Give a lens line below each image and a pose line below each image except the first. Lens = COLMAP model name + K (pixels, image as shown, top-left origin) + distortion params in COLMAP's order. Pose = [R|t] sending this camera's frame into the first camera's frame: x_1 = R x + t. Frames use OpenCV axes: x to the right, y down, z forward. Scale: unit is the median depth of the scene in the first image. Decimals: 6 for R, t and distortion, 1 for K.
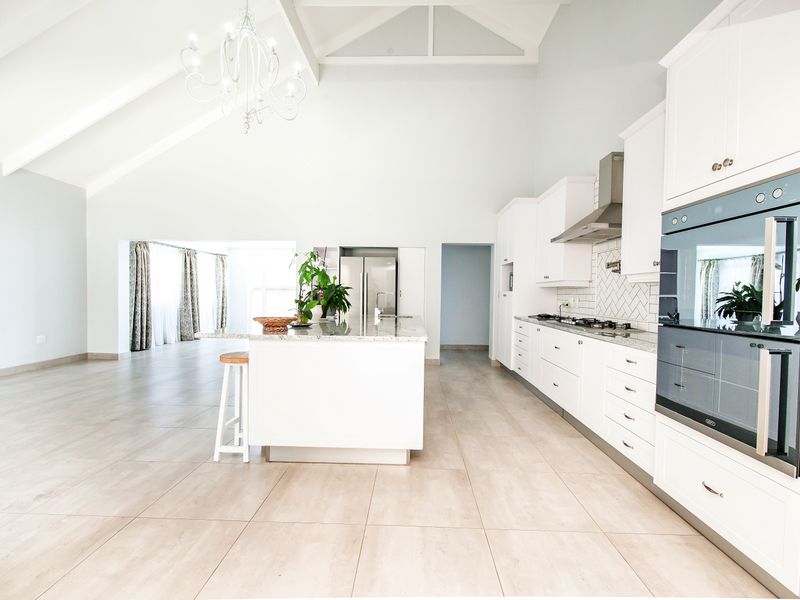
lens RADIAL K [[361.1, 0, 407.8], [0, 361.1, 299.5], [0, 0, 1]] dist [-0.008595, -0.000193]
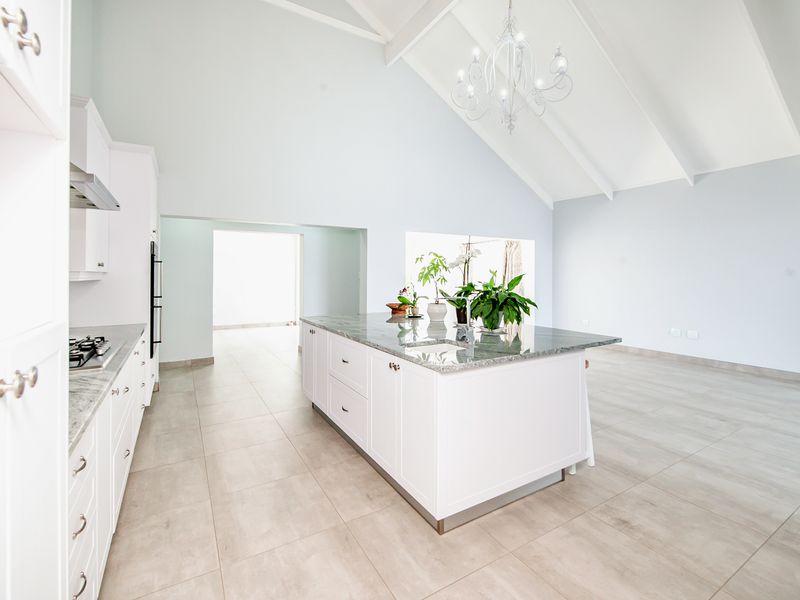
lens RADIAL K [[358.6, 0, 399.6], [0, 358.6, 278.8], [0, 0, 1]] dist [-0.001627, -0.000372]
pose [[-0.851538, -0.008538, -0.524223, 0.297840], [-0.018124, 0.999749, 0.013158, -0.056717], [0.523979, 0.020705, -0.851479, 1.511206]]
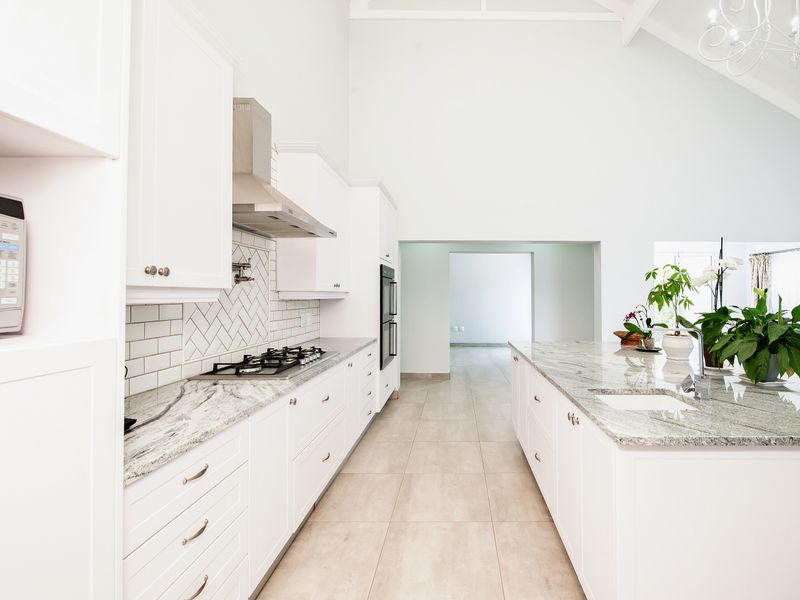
lens RADIAL K [[371.7, 0, 457.4], [0, 371.7, 287.2], [0, 0, 1]] dist [-0.002718, -0.000647]
pose [[-0.999344, -0.019167, -0.030734, 0.178727], [-0.018892, 0.999779, -0.009207, -0.057706], [0.030904, -0.008620, -0.999485, 1.465755]]
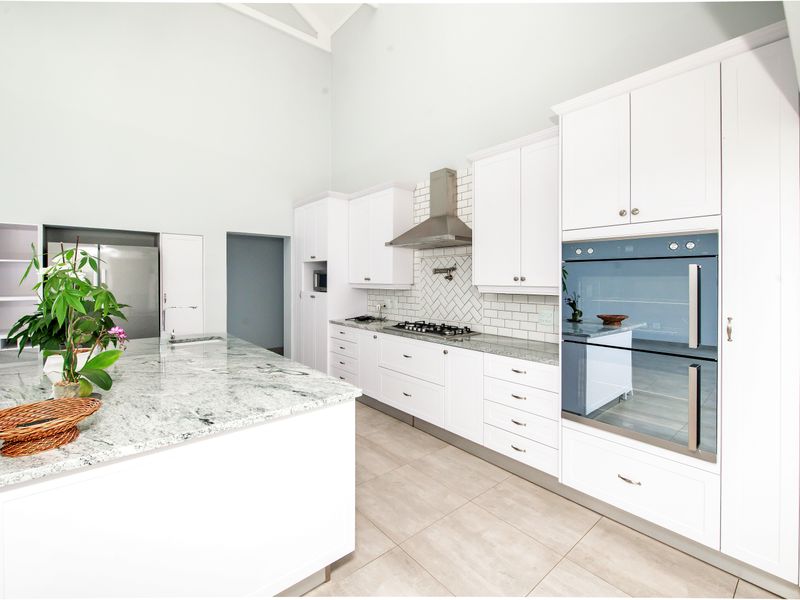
lens RADIAL K [[358.6, 0, 399.6], [0, 358.6, 278.8], [0, 0, 1]] dist [-0.001627, -0.000372]
pose [[0.748245, -0.015881, 0.663233, -0.213081], [0.021485, 0.999769, -0.000299, -0.067900], [-0.663075, 0.014474, 0.748413, 0.248614]]
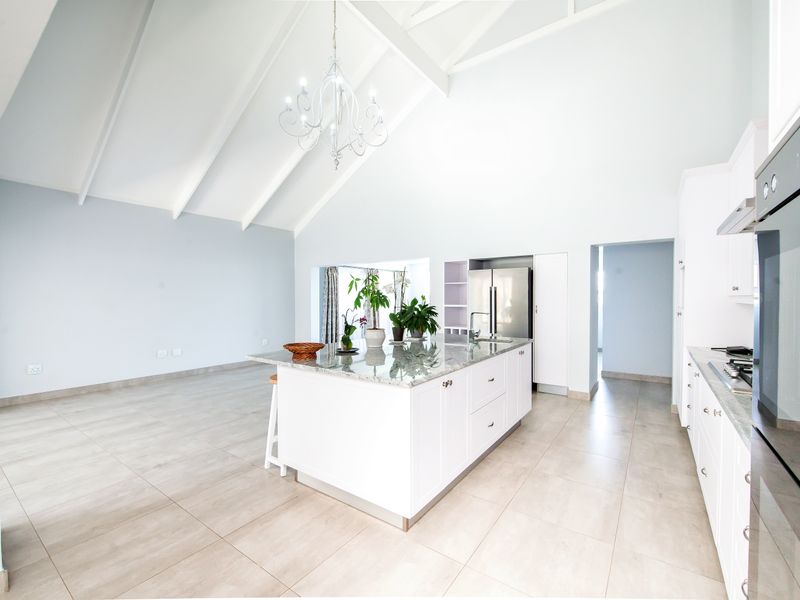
lens RADIAL K [[359.3, 0, 400.0], [0, 359.3, 300.0], [0, 0, 1]] dist [-0.000399, -0.000101]
pose [[0.822801, -0.013965, -0.568159, 0.294077], [0.004811, 0.999833, -0.017608, -0.037775], [0.568310, 0.011754, 0.822731, 0.188362]]
